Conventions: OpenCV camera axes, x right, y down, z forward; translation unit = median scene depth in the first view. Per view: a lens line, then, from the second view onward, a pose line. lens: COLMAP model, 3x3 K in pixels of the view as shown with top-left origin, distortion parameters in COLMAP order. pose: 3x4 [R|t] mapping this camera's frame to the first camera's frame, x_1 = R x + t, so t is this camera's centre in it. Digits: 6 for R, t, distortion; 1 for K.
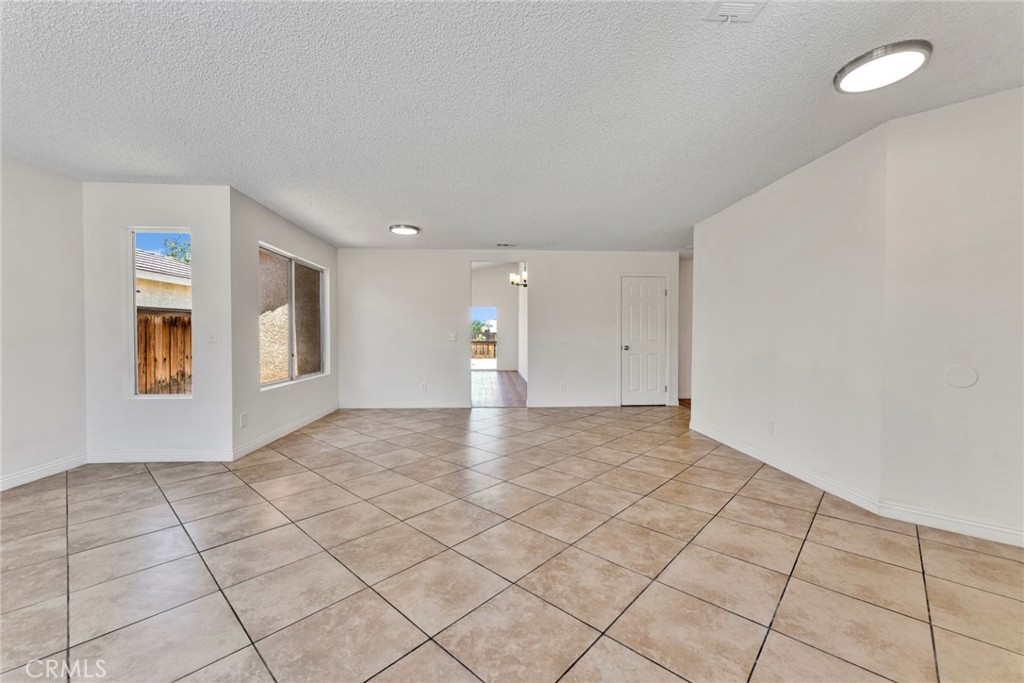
lens RADIAL K [[409.3, 0, 507.6], [0, 409.3, 339.5], [0, 0, 1]] dist [0.000703, 0.000216]
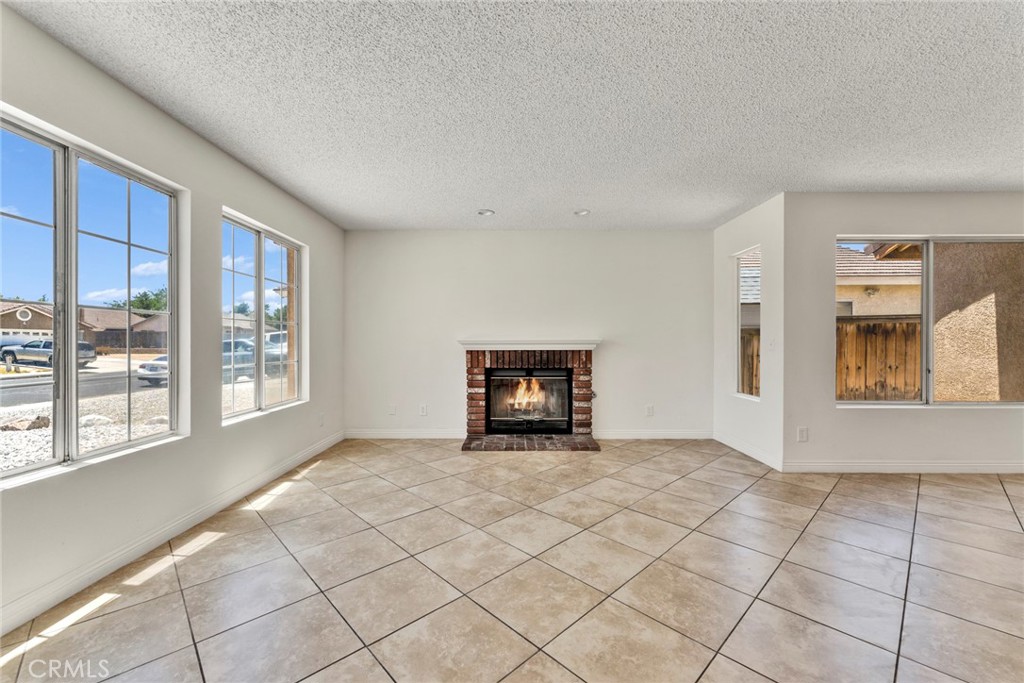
lens RADIAL K [[409.3, 0, 513.3], [0, 409.3, 340.1], [0, 0, 1]] dist [0.000703, 0.000216]
pose [[-0.052468, -0.004999, -0.998610, 0.198296], [-0.012680, 0.999910, -0.004339, -0.003048], [0.998542, 0.012435, -0.052527, 0.239812]]
